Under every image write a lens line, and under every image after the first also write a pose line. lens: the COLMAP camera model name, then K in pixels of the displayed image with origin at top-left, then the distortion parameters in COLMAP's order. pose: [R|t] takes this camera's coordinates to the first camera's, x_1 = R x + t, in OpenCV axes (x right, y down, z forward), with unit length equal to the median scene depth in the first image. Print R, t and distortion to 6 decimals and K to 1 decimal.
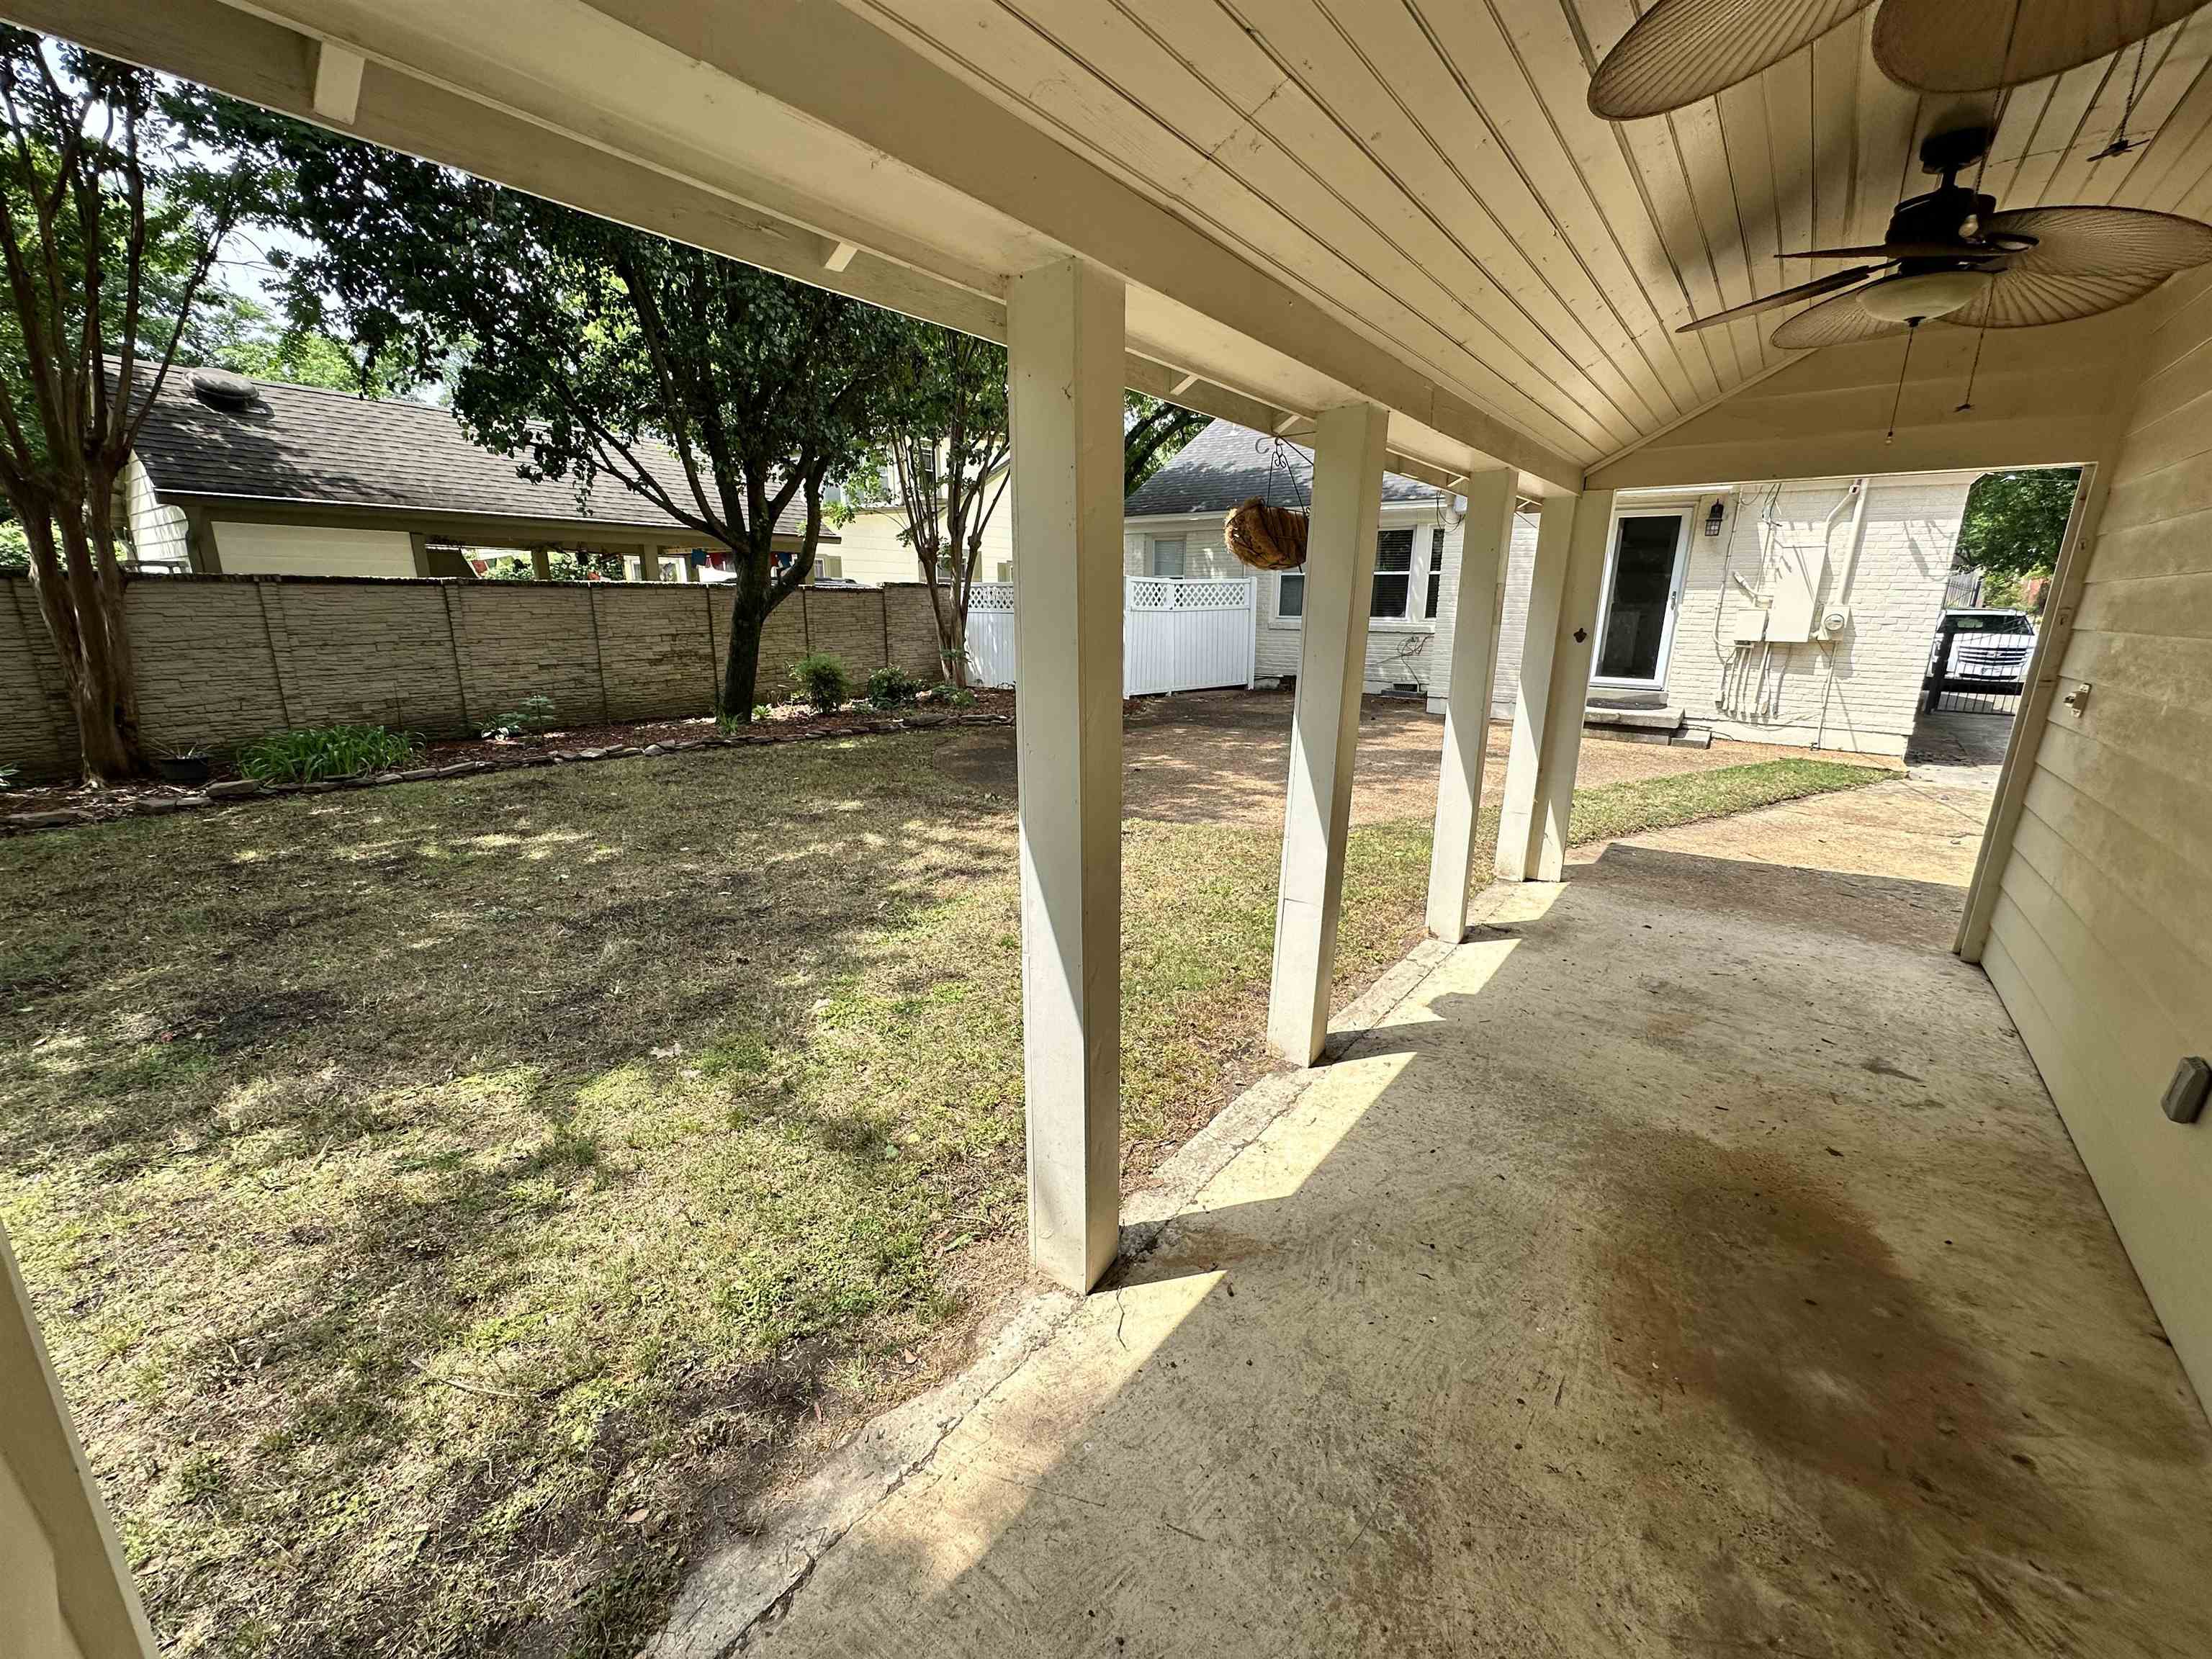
lens RADIAL K [[879.2, 0, 1103.8], [0, 879.2, 829.2], [0, 0, 1]] dist [-0.002586, 0.000837]
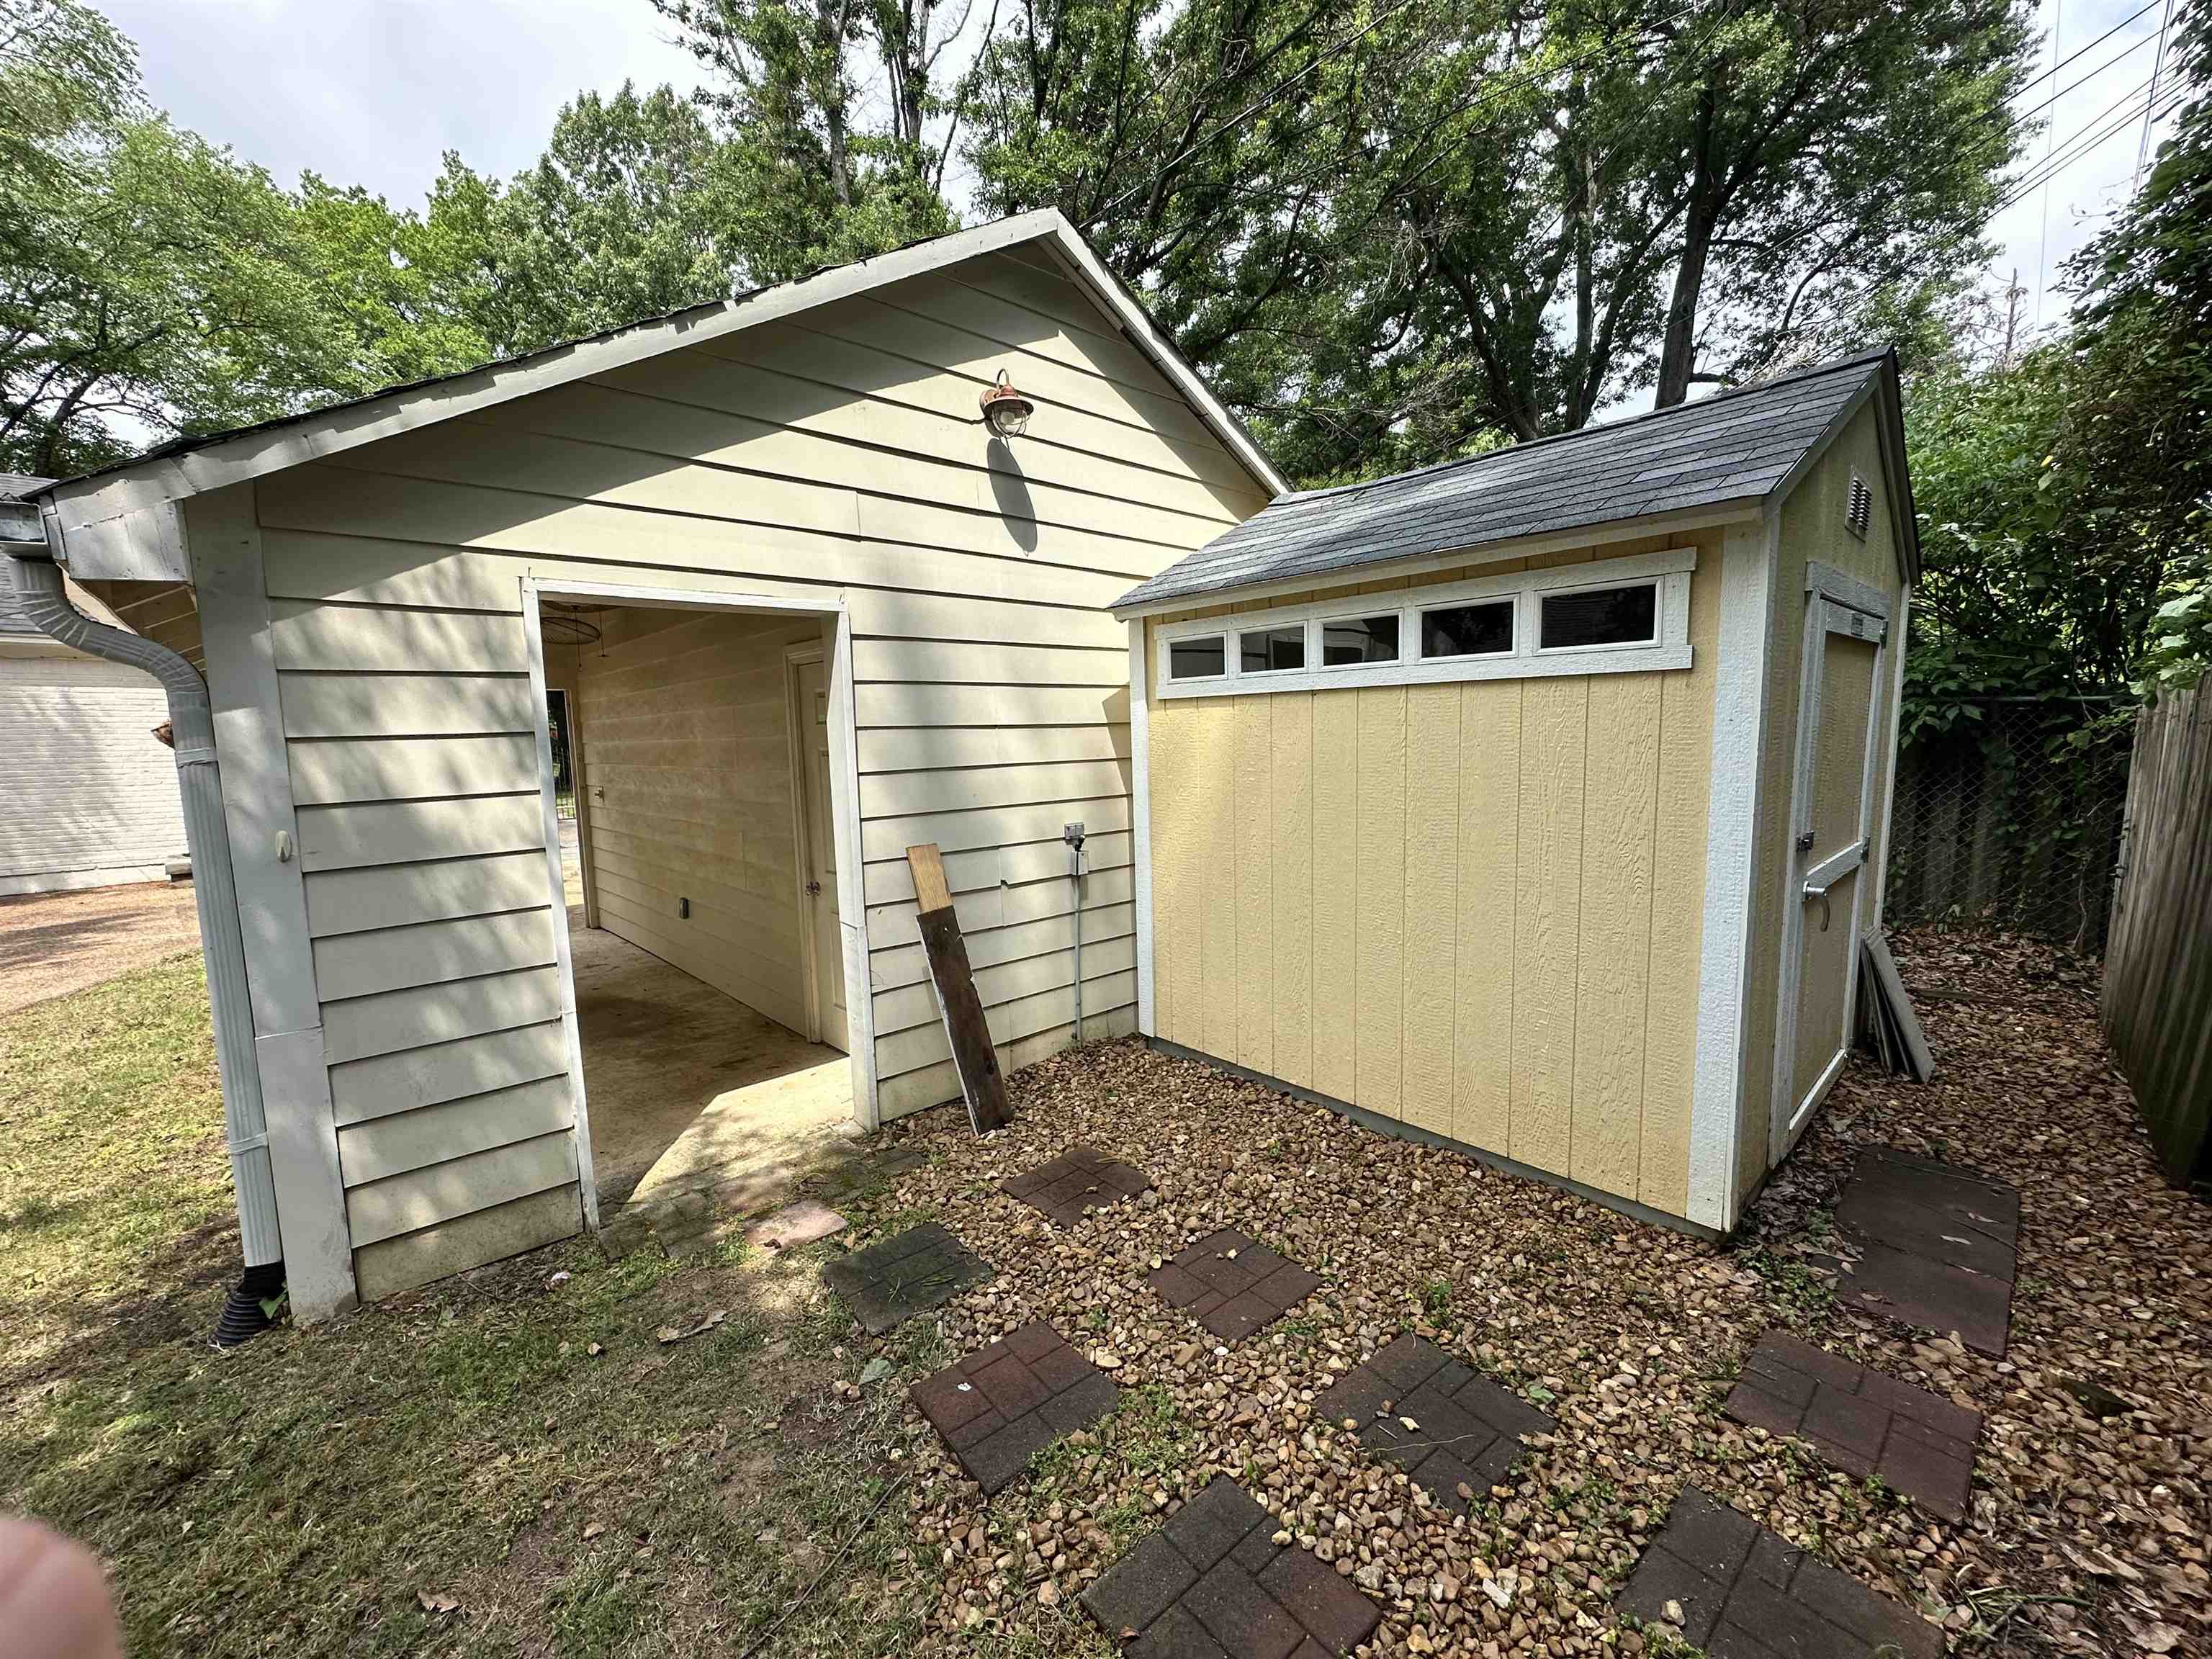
lens RADIAL K [[879.2, 0, 1104.1], [0, 879.2, 836.4], [0, 0, 1]] dist [-0.002586, 0.000837]
pose [[0.159690, -0.129715, 0.978608, -1.832025], [0.269812, 0.959318, 0.083130, 0.242348], [-0.949579, 0.250765, 0.188192, -1.261973]]
